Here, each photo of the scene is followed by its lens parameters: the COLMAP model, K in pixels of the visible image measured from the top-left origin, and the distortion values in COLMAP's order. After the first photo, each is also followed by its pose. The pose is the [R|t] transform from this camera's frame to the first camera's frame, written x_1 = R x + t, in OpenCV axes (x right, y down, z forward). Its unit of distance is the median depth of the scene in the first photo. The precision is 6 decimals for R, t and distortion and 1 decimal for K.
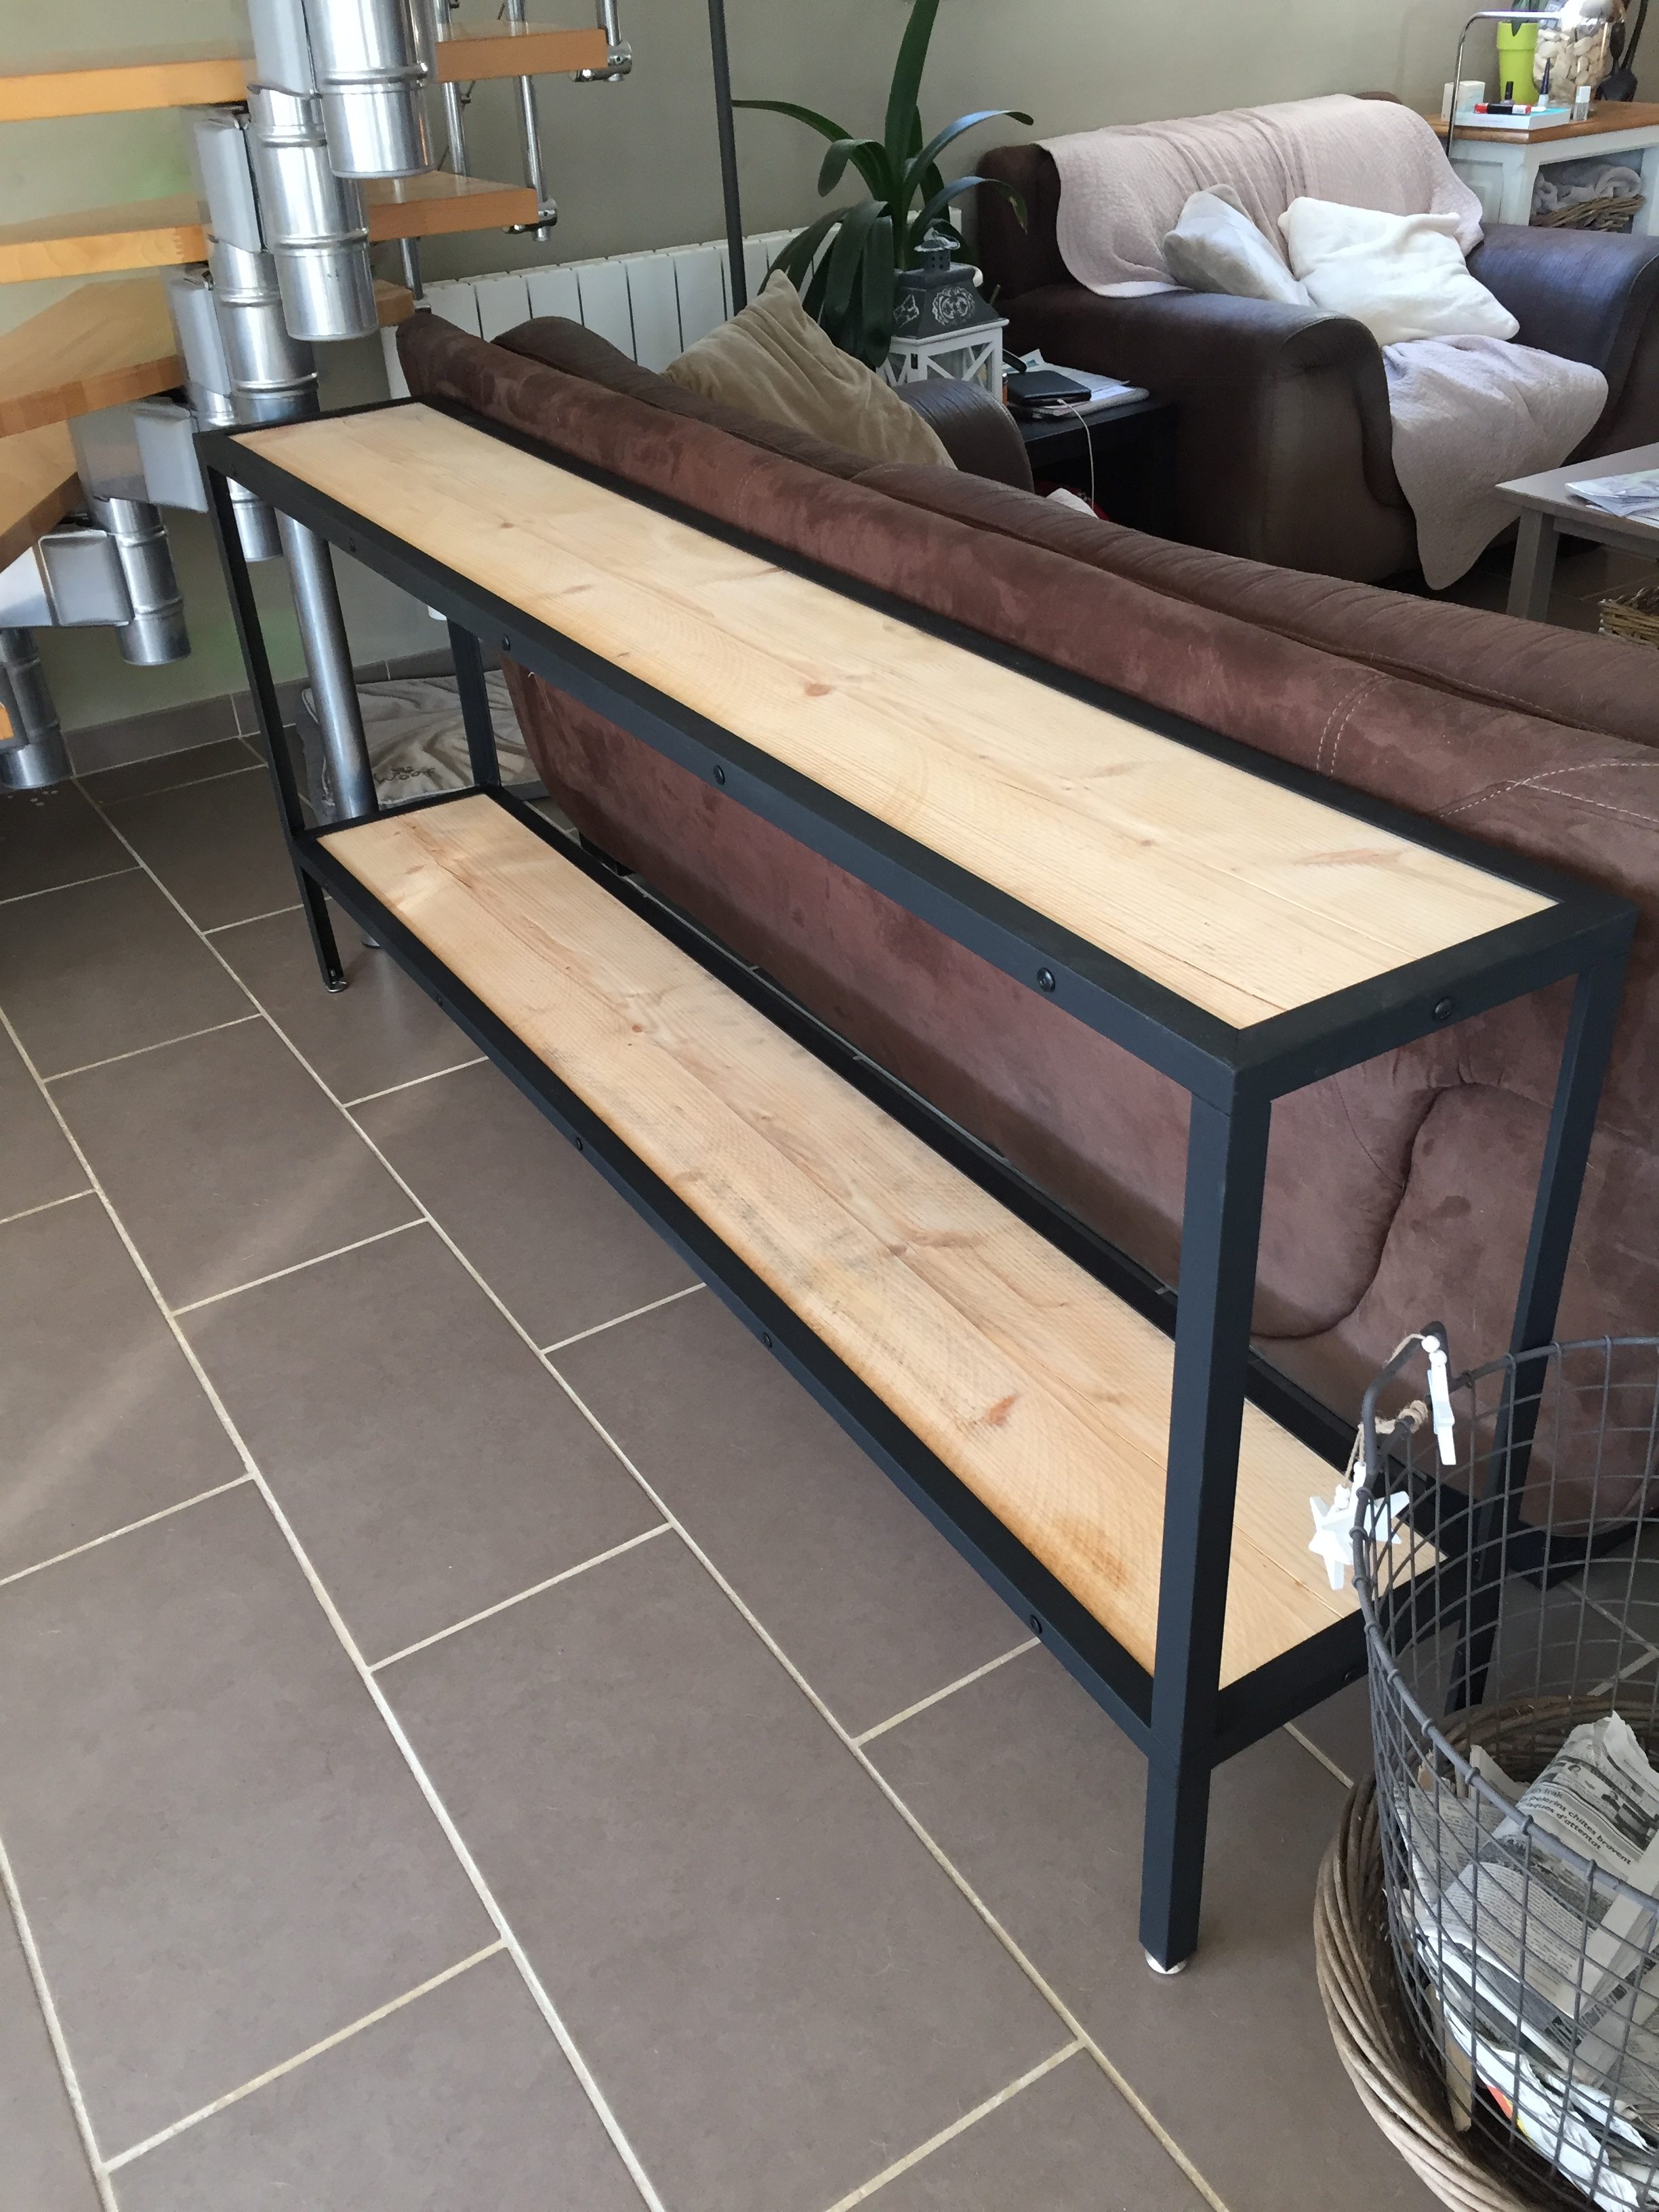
lens RADIAL K [[1902.2, 0, 831.3], [0, 1902.2, 1105.4], [0, 0, 1]] dist [0.062051, -0.068966]
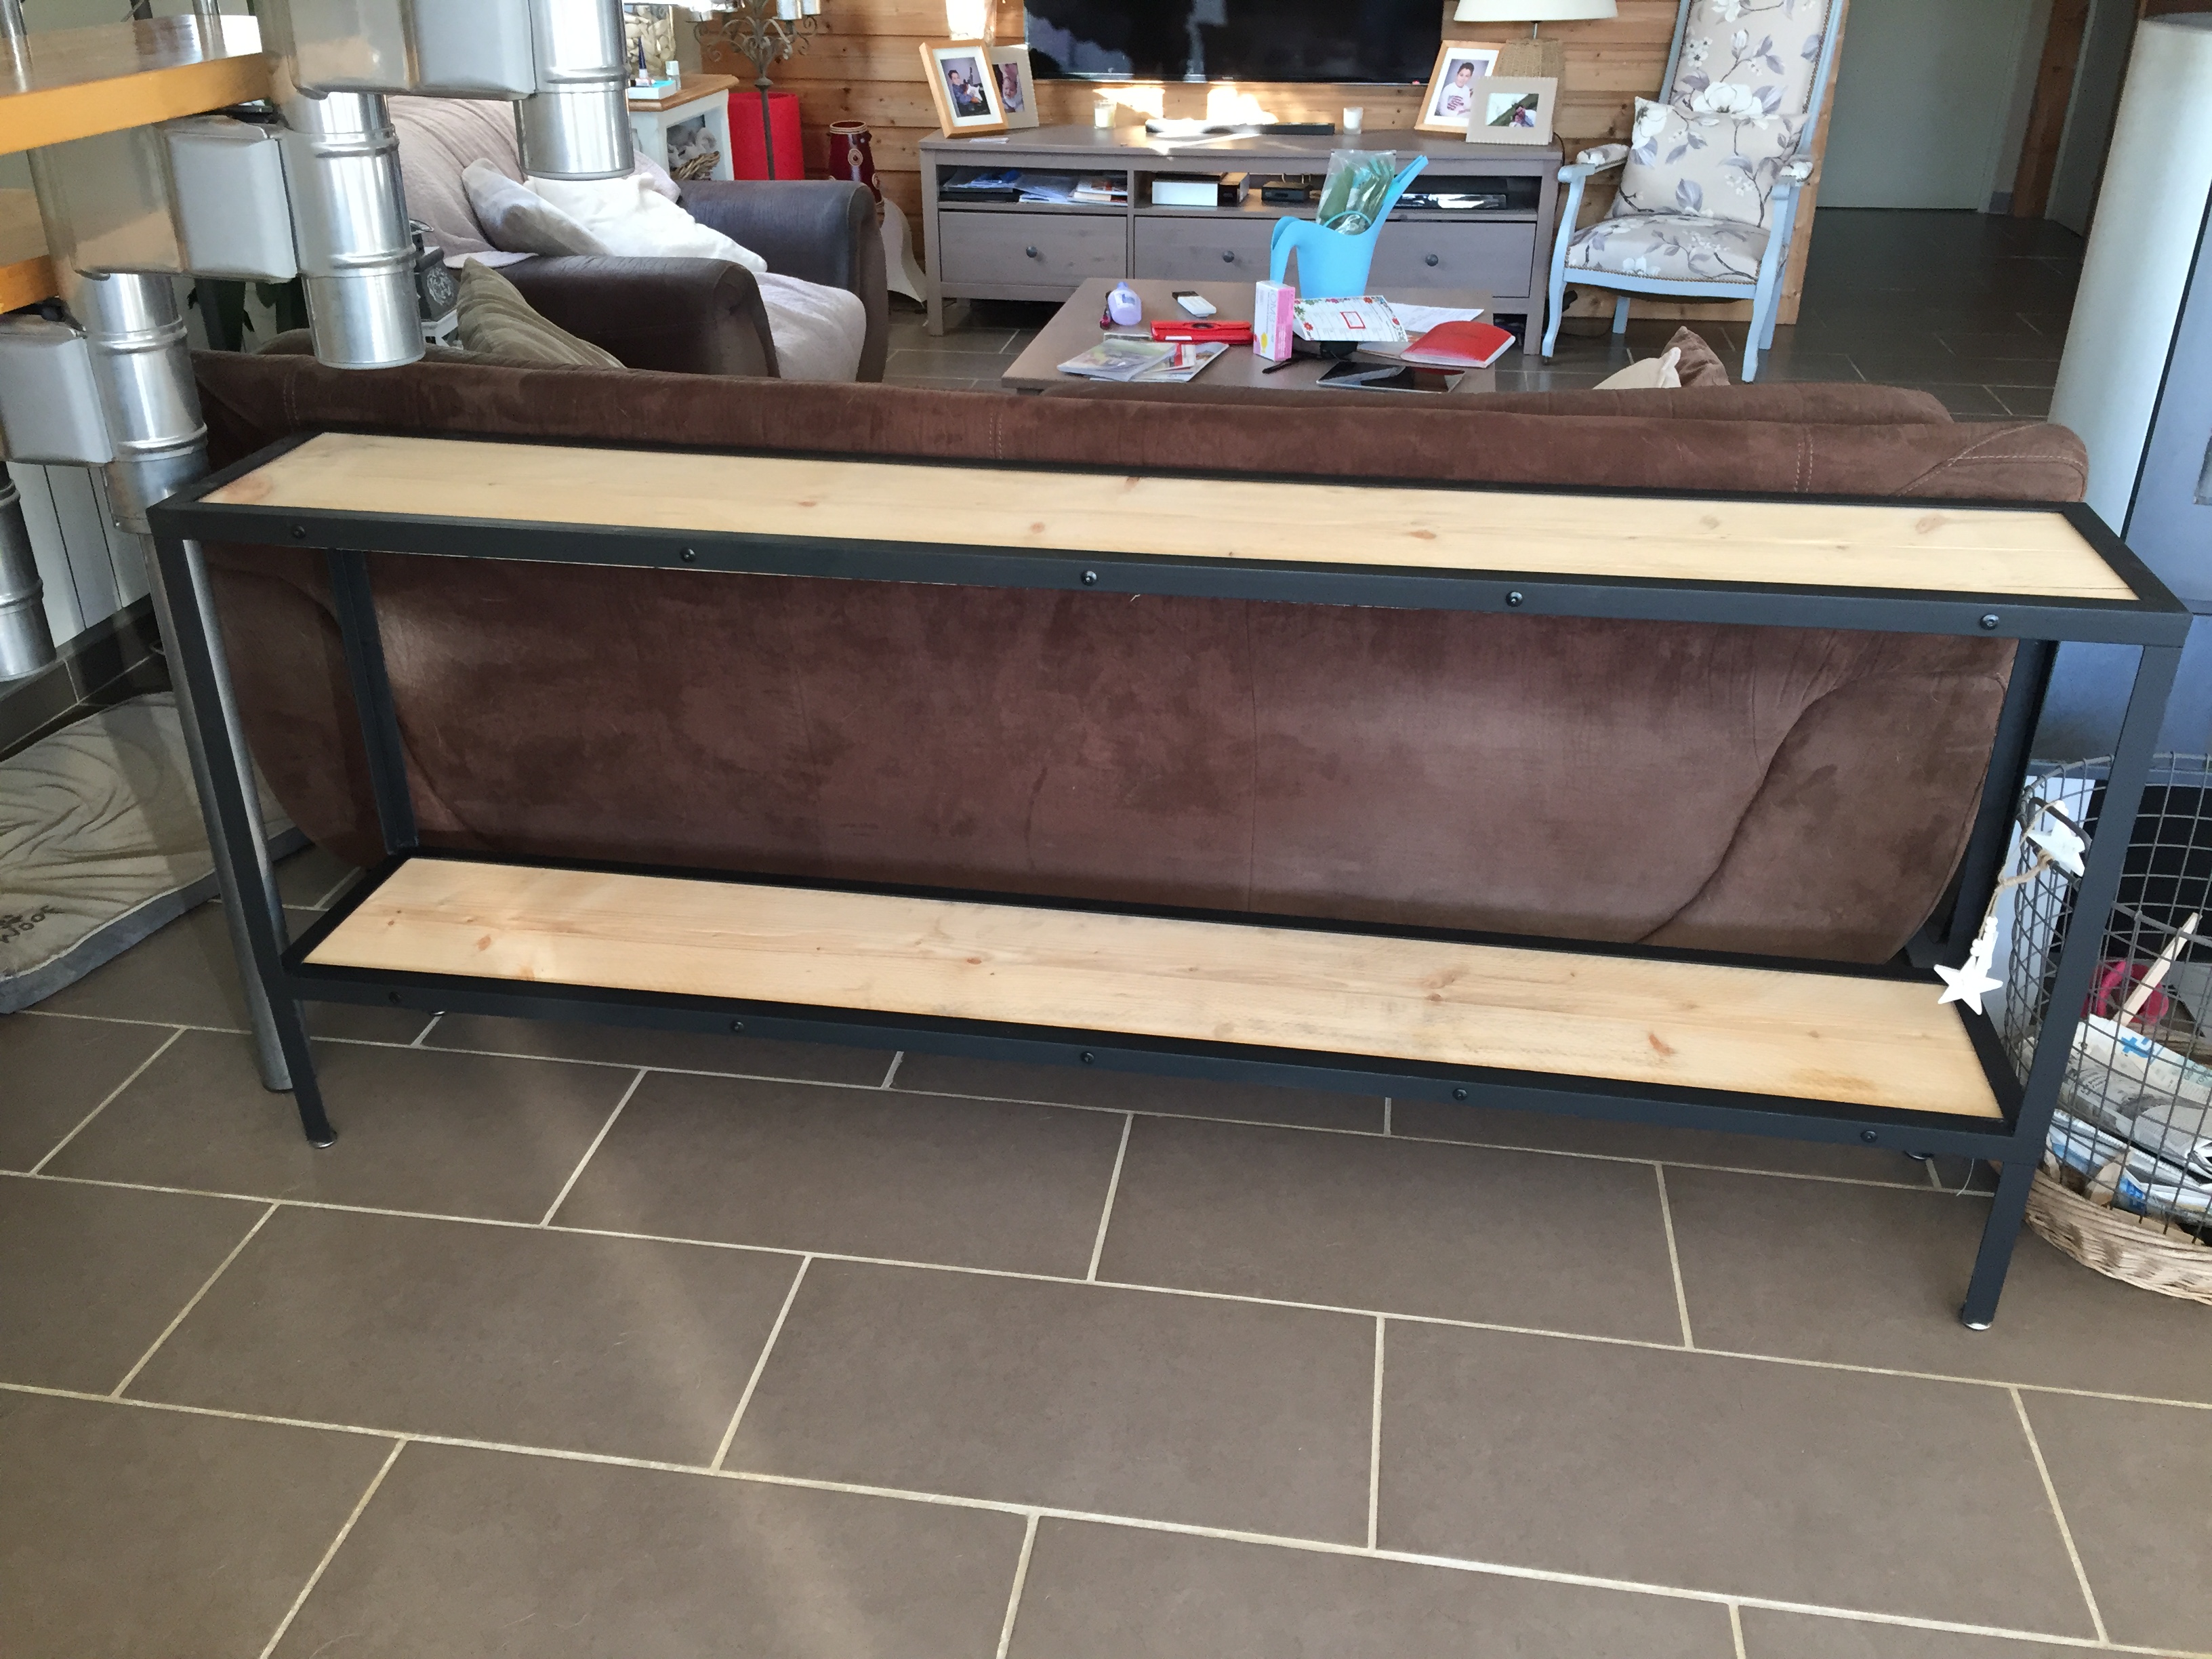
lens RADIAL K [[1902.2, 0, 1113.7], [0, 1902.2, 827.2], [0, 0, 1]] dist [0.062051, -0.068966]
pose [[0.657882, -0.302993, 0.689482, -0.808382], [0.375862, 0.925429, 0.048045, -0.140897], [-0.652624, 0.227543, 0.722707, 0.235303]]
